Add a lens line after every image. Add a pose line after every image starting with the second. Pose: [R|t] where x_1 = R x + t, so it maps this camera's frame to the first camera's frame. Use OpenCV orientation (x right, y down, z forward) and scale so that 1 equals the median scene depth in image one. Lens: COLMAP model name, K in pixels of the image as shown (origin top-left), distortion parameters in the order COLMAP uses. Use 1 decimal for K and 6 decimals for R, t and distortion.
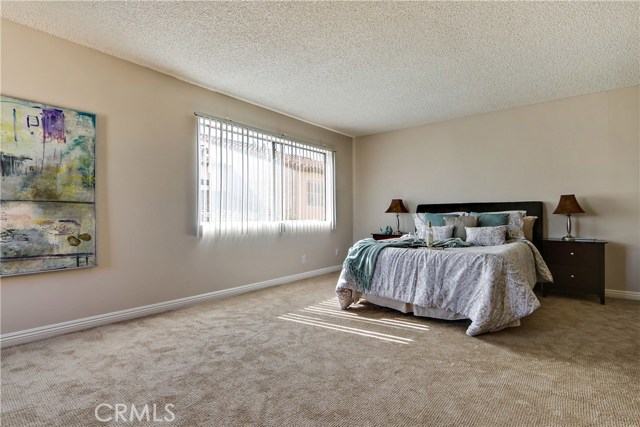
lens RADIAL K [[314.1, 0, 322.0], [0, 314.1, 219.2], [0, 0, 1]] dist [-0.005218, -0.000995]
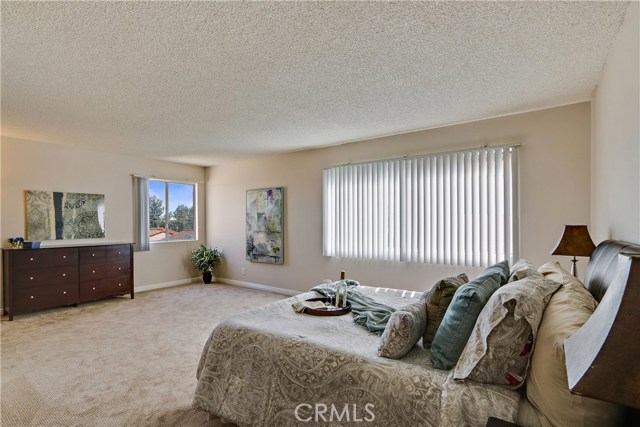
lens RADIAL K [[314.1, 0, 322.0], [0, 314.1, 219.2], [0, 0, 1]] dist [-0.005218, -0.000995]
pose [[0.047541, 0.010436, -0.998815, 1.303817], [-0.000715, 0.999946, 0.010414, -0.158439], [0.998869, 0.000219, 0.047545, 1.193290]]
